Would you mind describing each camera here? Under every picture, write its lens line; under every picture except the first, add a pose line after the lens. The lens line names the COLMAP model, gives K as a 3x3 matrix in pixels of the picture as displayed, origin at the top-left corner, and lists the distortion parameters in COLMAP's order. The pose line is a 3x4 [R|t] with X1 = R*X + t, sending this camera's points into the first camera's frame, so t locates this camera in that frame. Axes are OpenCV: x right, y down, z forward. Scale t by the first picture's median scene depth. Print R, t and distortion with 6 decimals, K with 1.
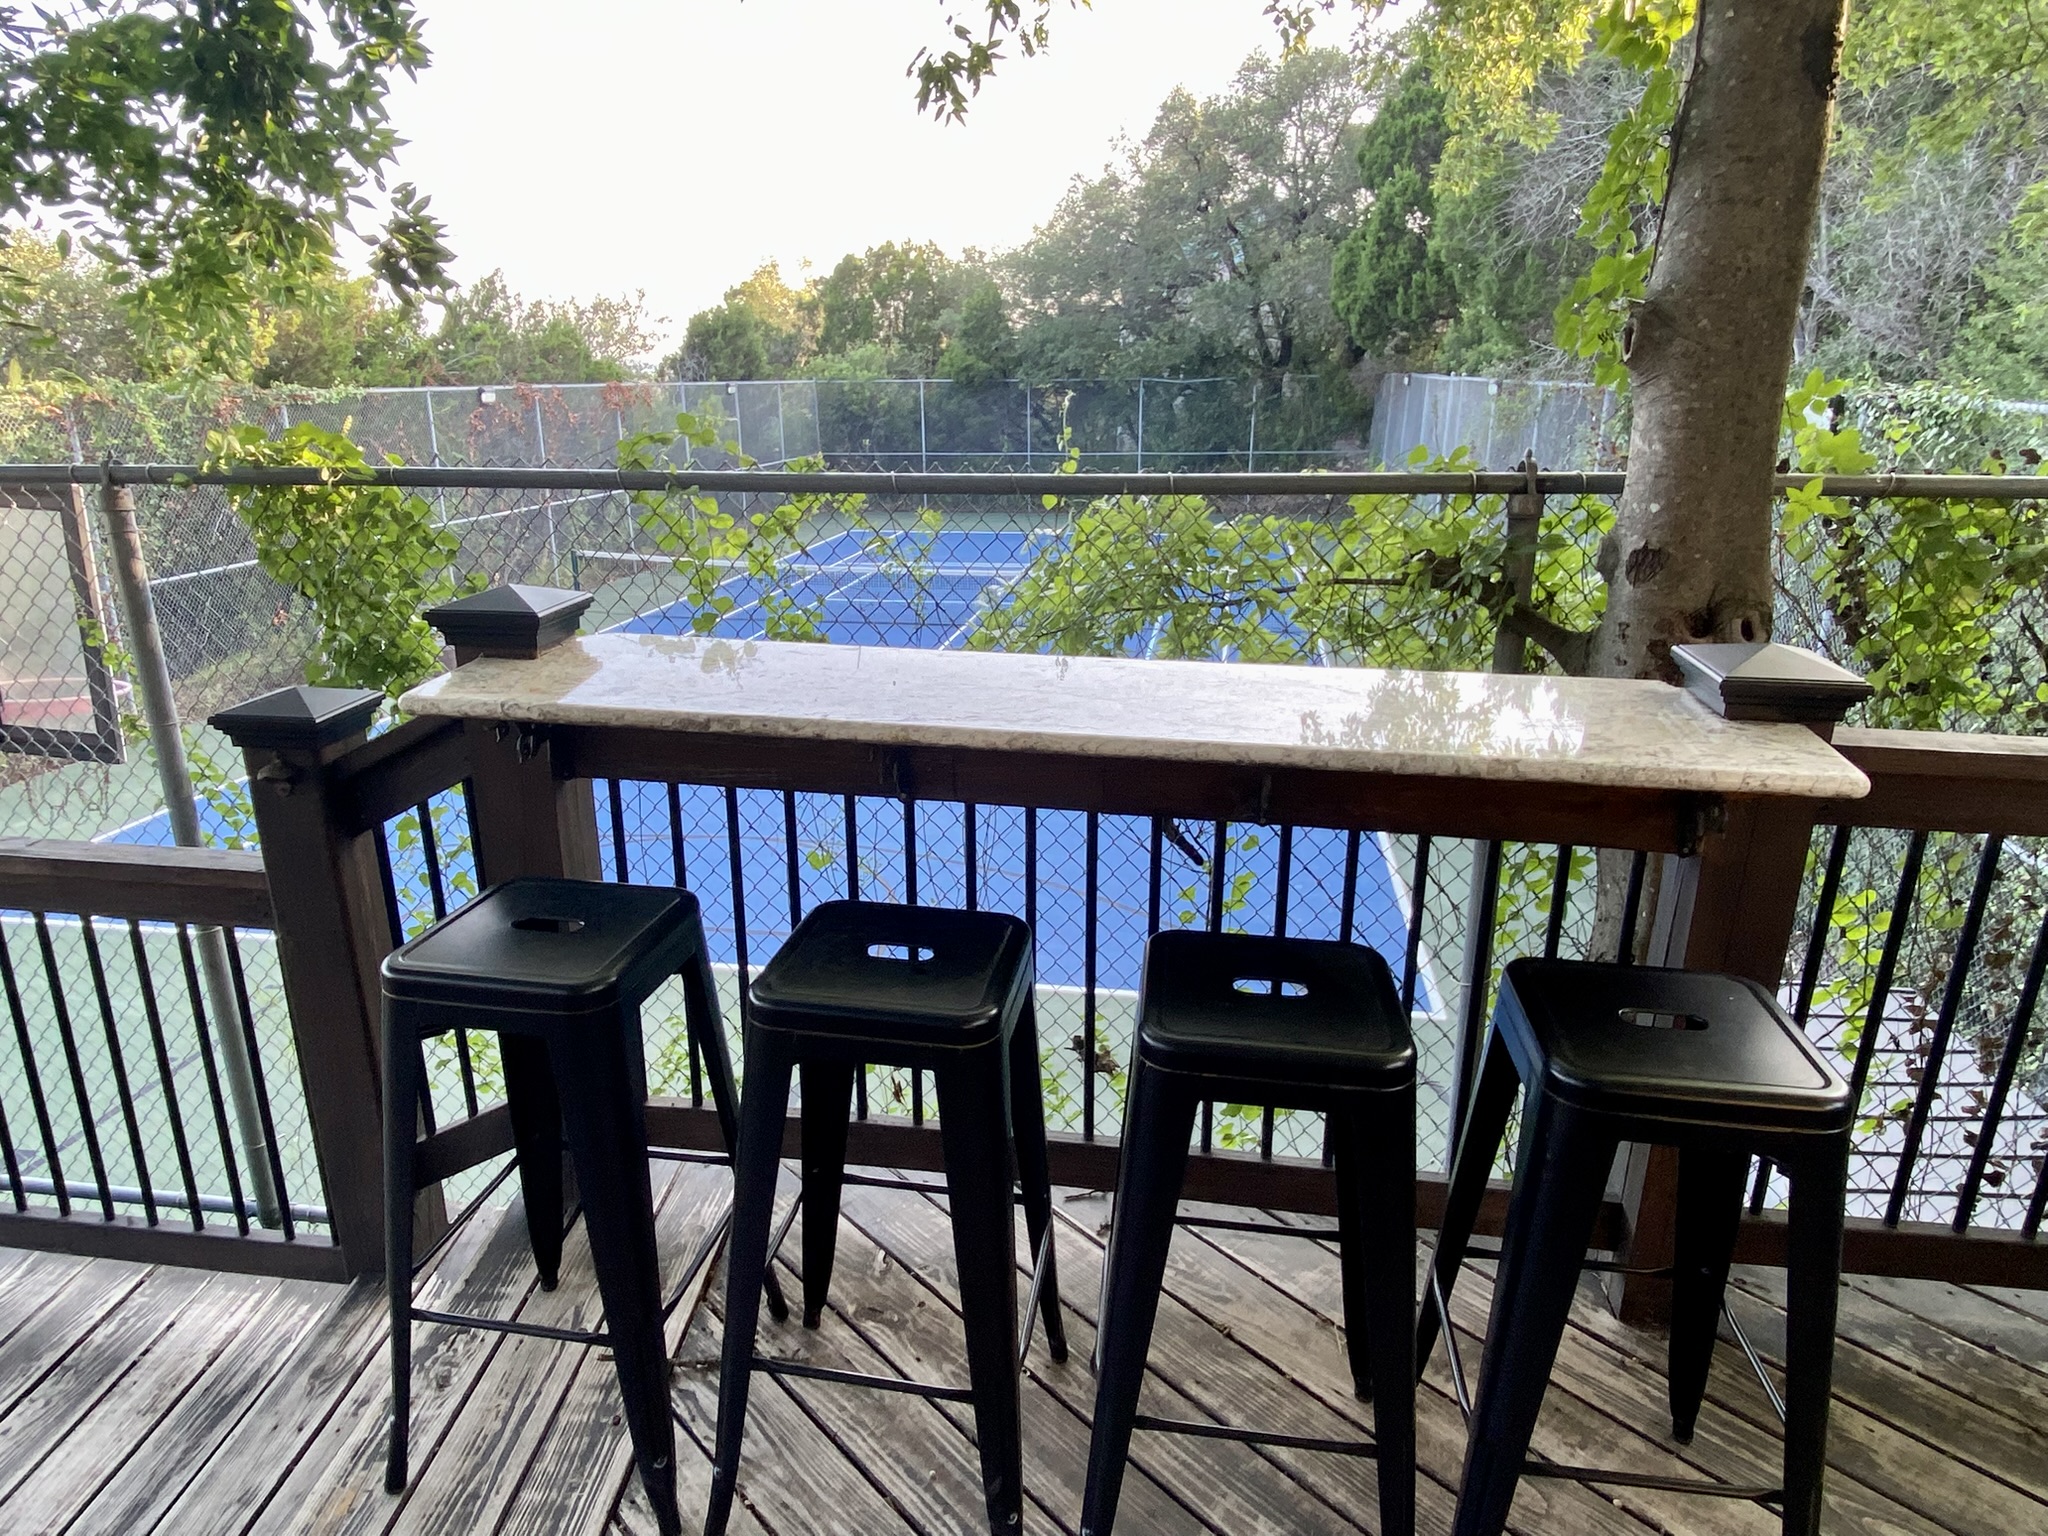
lens RADIAL K [[1254.3, 0, 1022.5], [0, 1254.3, 779.4], [0, 0, 1]] dist [0.003786, -0.003532]
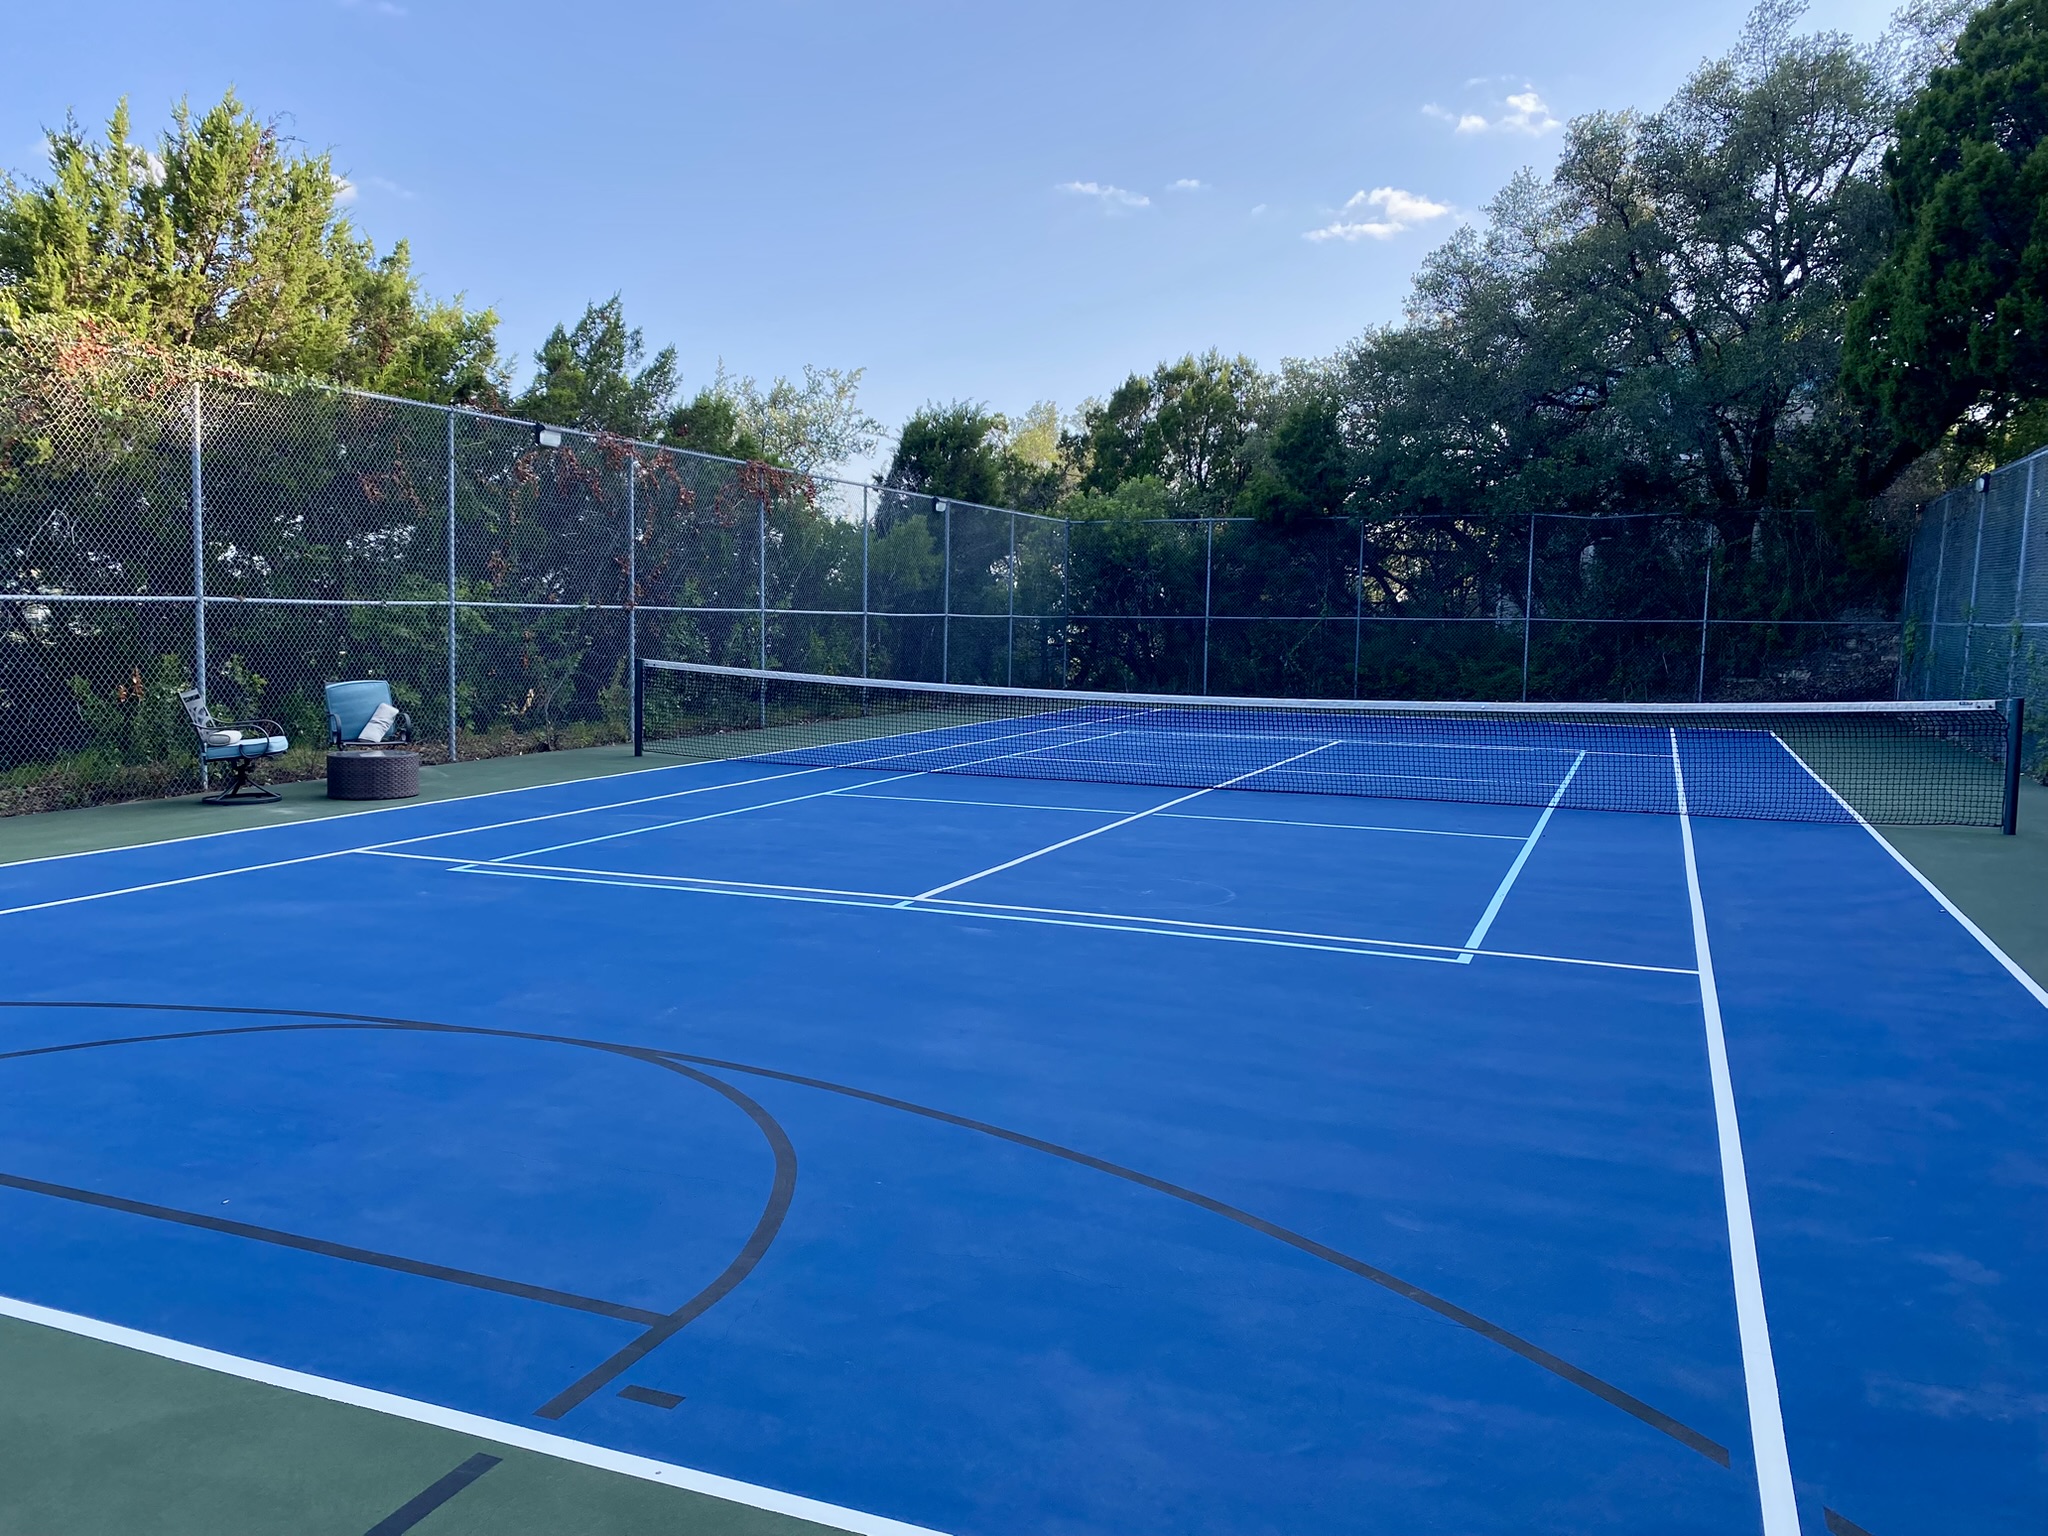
lens RADIAL K [[1569.9, 0, 1035.4], [0, 1569.9, 775.0], [0, 0, 1]] dist [0.047775, -0.062735]
pose [[0.976698, 0.043506, -0.210163, 0.022366], [-0.087606, 0.974760, -0.205347, 0.025698], [0.195925, 0.218974, 0.955858, 0.208400]]
